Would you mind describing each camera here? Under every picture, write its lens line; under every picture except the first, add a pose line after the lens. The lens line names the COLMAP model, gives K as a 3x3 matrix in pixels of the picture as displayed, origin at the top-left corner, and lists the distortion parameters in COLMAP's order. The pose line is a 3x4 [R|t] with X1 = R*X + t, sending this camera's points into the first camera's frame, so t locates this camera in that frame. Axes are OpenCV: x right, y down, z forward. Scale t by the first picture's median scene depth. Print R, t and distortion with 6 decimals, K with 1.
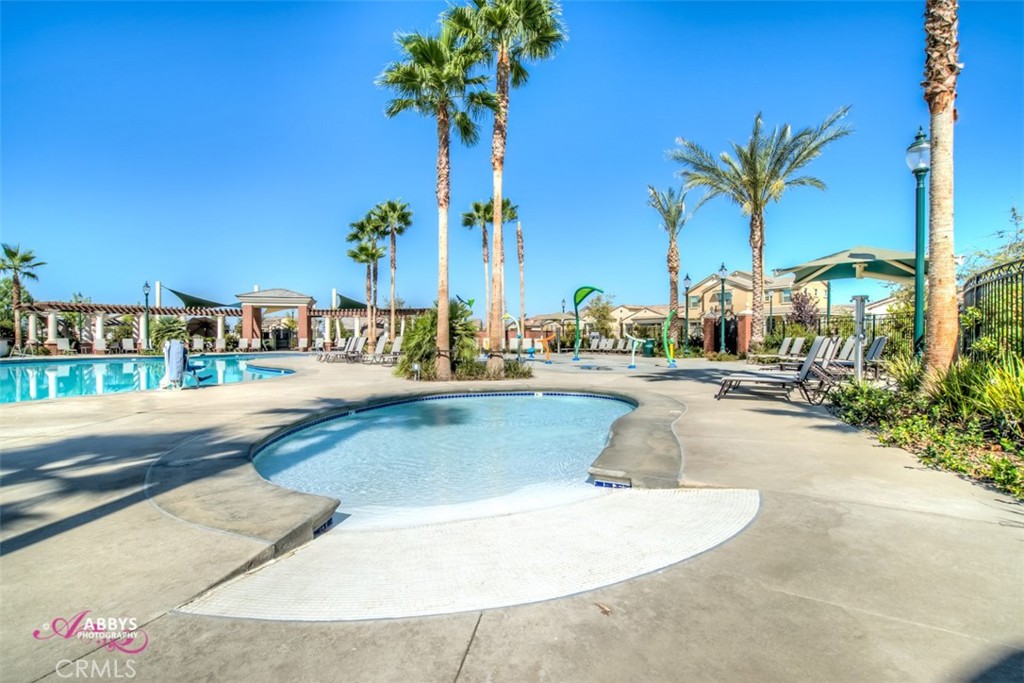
lens RADIAL K [[469.0, 0, 511.6], [0, 469.0, 340.5], [0, 0, 1]] dist [-0.002322, -0.000030]
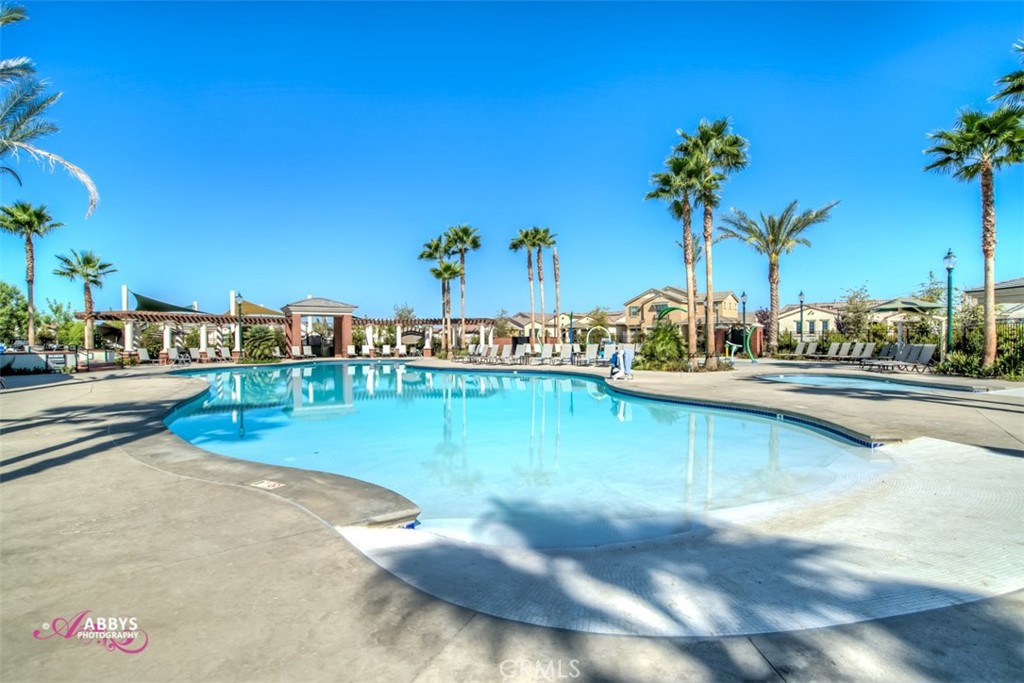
lens RADIAL K [[469.0, 0, 512.2], [0, 469.0, 340.5], [0, 0, 1]] dist [-0.002322, -0.000030]
pose [[0.968216, -0.006723, 0.250026, -0.422163], [0.008781, 0.999936, -0.007117, -0.004290], [-0.249962, 0.009086, 0.968213, -0.157075]]
